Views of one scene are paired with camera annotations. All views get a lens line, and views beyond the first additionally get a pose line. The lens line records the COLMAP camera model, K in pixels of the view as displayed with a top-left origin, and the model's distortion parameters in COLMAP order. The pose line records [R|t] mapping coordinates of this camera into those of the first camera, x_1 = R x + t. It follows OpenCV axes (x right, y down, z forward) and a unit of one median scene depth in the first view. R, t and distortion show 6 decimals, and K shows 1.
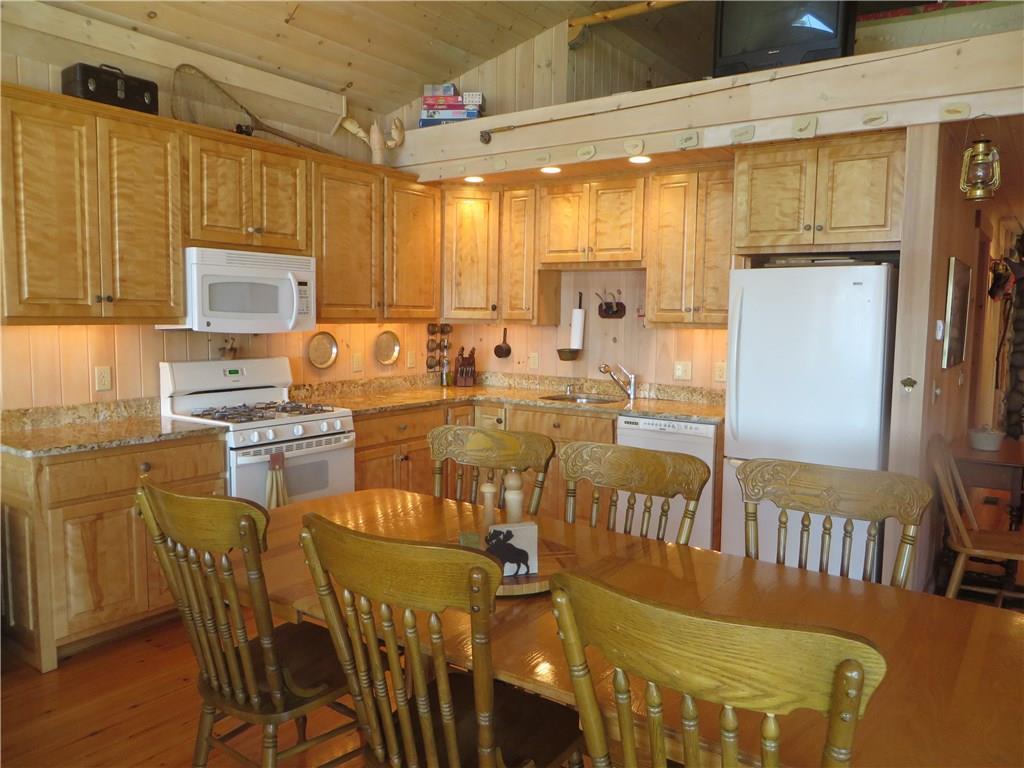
lens RADIAL K [[762.5, 0, 512.0], [0, 762.5, 384.0], [0, 0, 1]] dist [-0.047436, 0.043507]
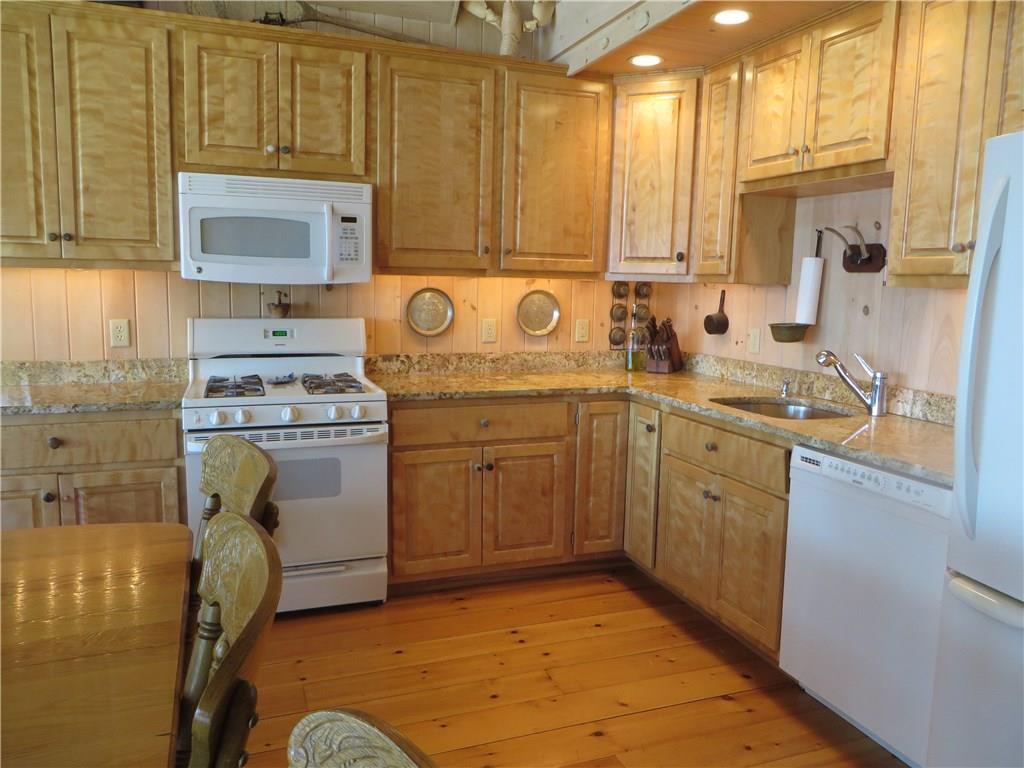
lens RADIAL K [[762.5, 0, 512.0], [0, 762.5, 384.0], [0, 0, 1]] dist [-0.047436, 0.043507]
pose [[0.834300, 0.077867, -0.545784, 0.264777], [-0.060559, 0.996929, 0.049659, -0.016387], [0.547975, -0.008379, 0.836453, 0.434311]]
